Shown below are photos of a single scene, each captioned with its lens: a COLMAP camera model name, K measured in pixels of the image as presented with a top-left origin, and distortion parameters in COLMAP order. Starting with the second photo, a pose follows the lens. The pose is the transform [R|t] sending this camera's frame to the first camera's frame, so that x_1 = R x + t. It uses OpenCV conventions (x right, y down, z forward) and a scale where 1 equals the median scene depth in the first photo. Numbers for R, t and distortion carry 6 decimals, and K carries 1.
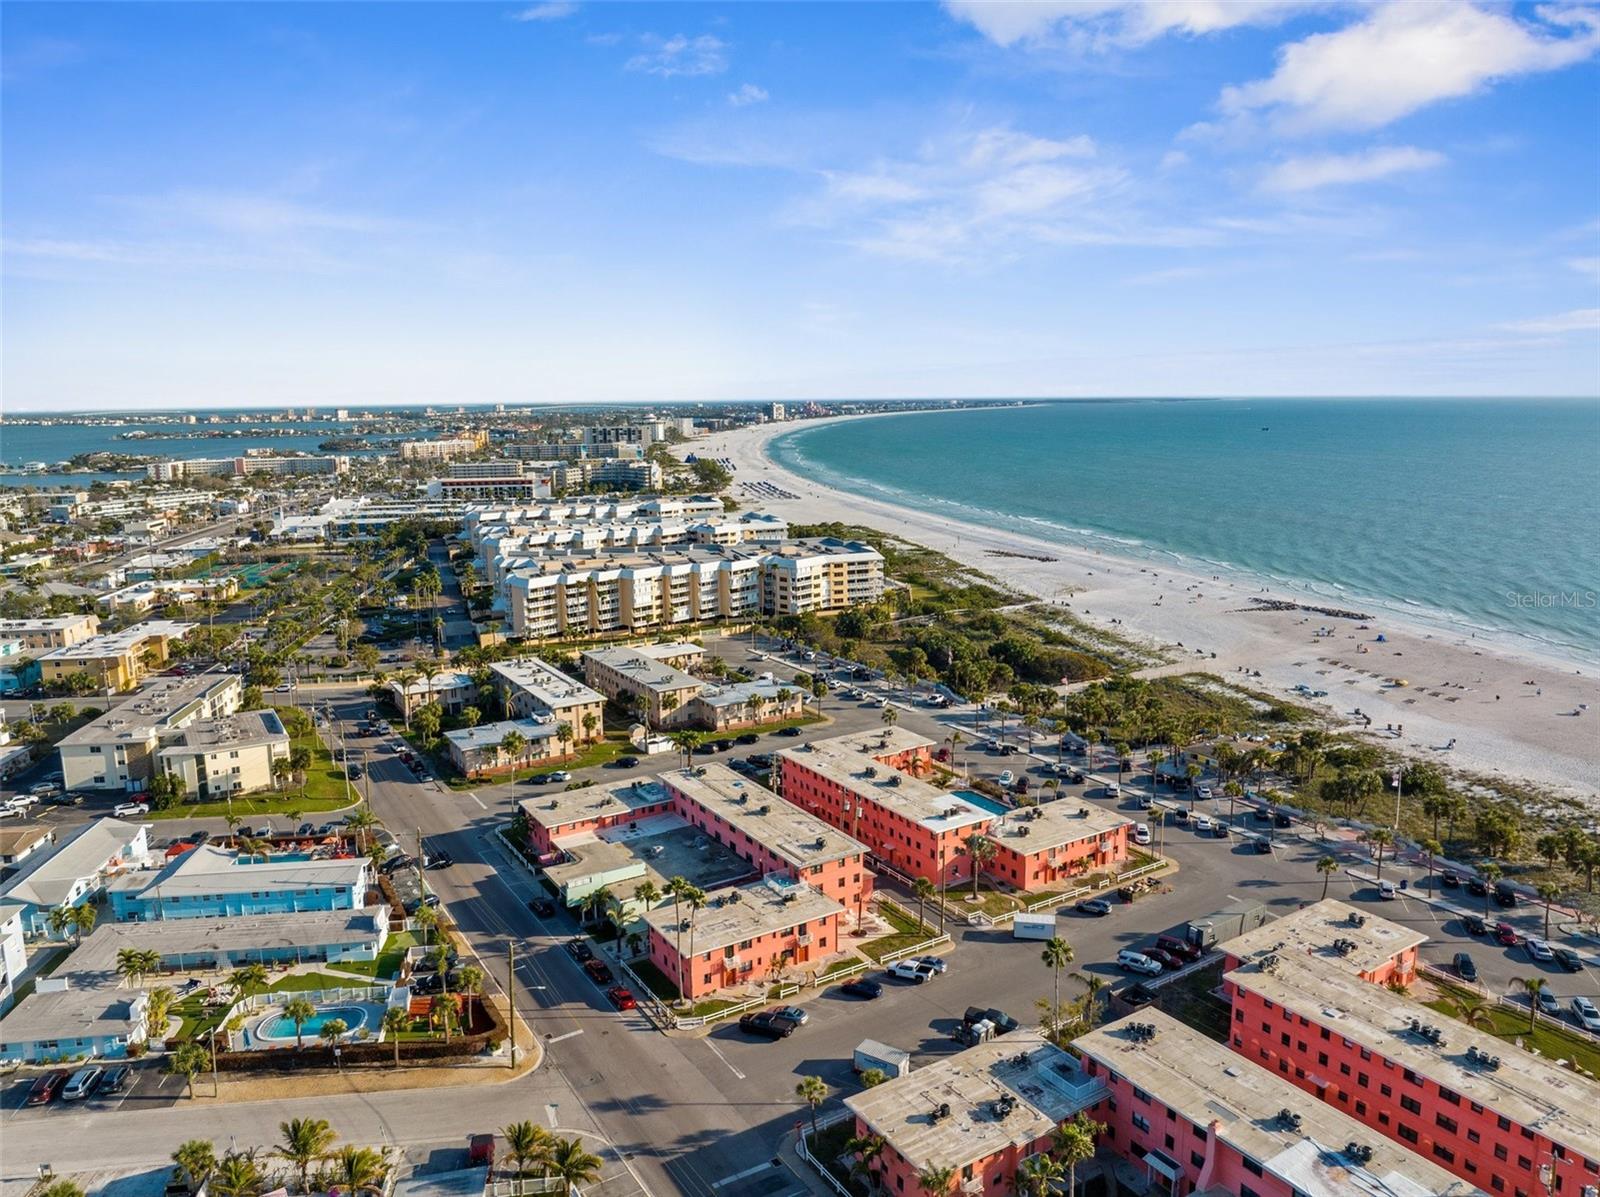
lens RADIAL K [[1127.3, 0, 799.1], [0, 1127.3, 594.1], [0, 0, 1]] dist [-0.029946, -0.003124]
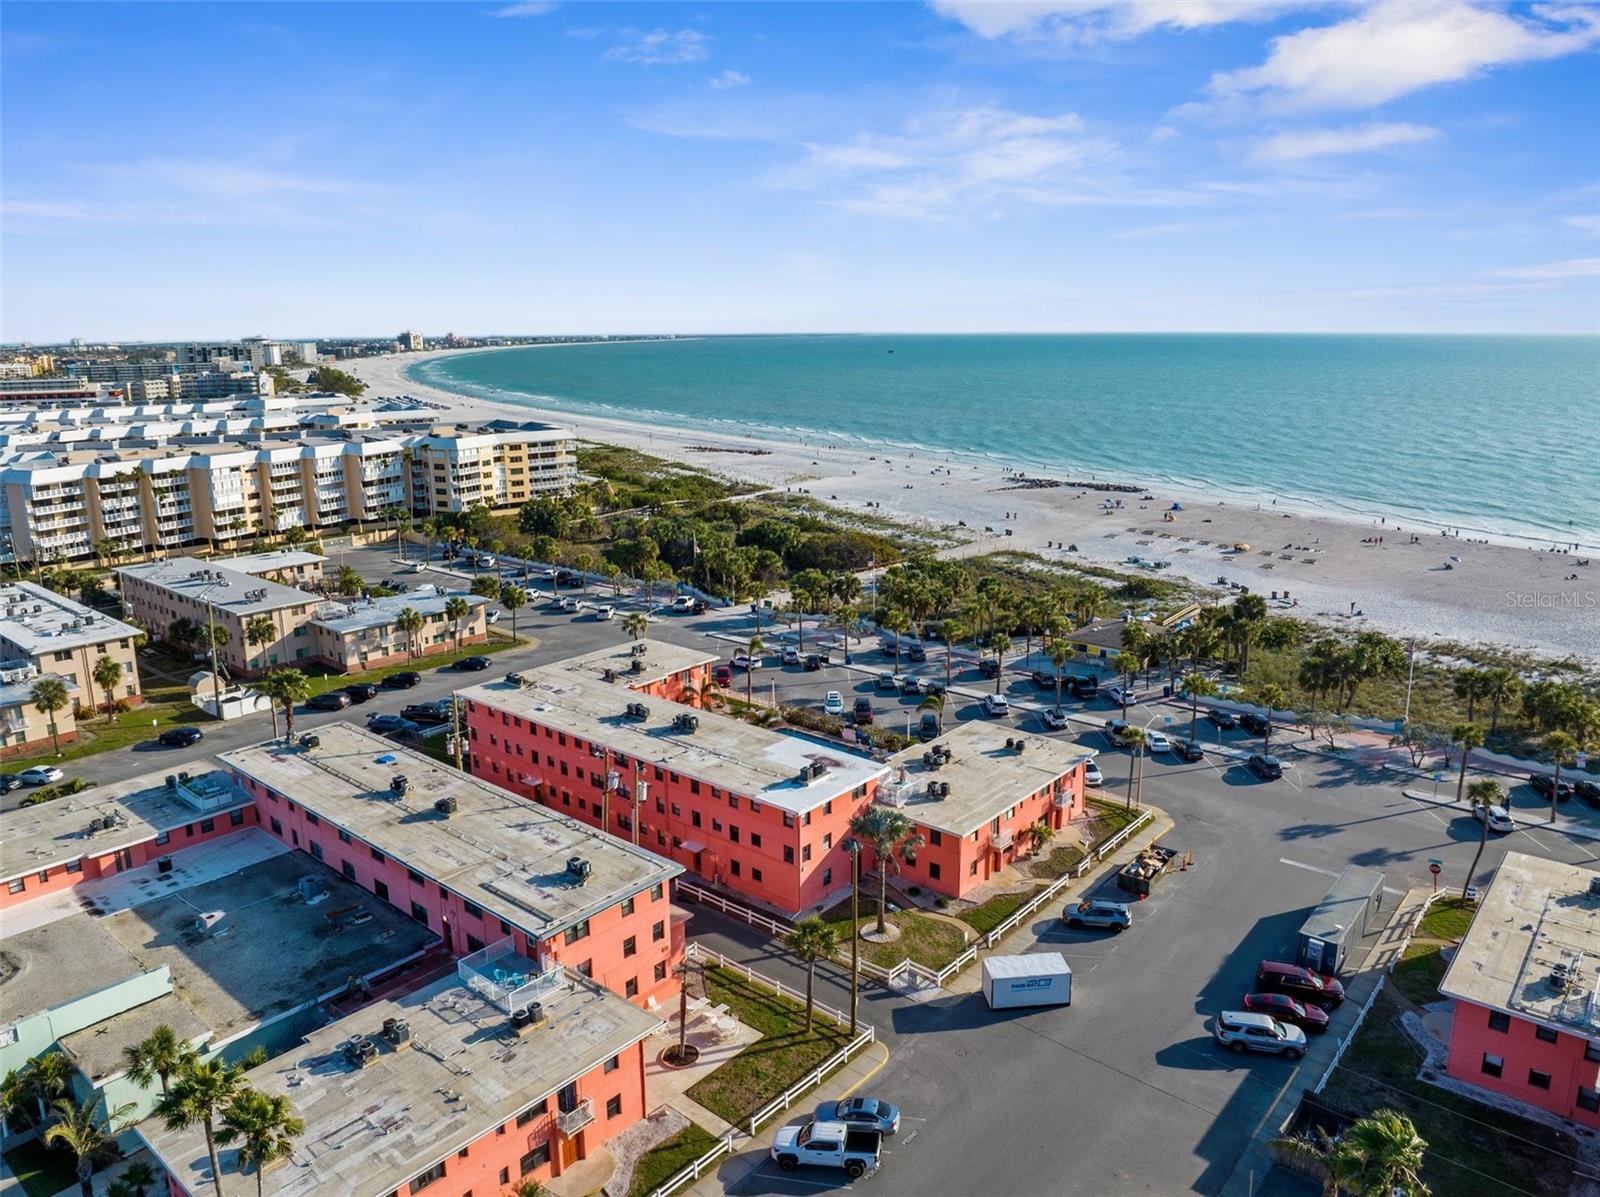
lens RADIAL K [[1124.0, 0, 813.9], [0, 1124.0, 597.9], [0, 0, 1]] dist [-0.042565, -0.006616]
pose [[0.950225, -0.064615, 0.304791, -0.014870], [0.047623, 0.996885, 0.062867, 0.058050], [-0.307903, -0.045222, 0.950342, 0.366291]]
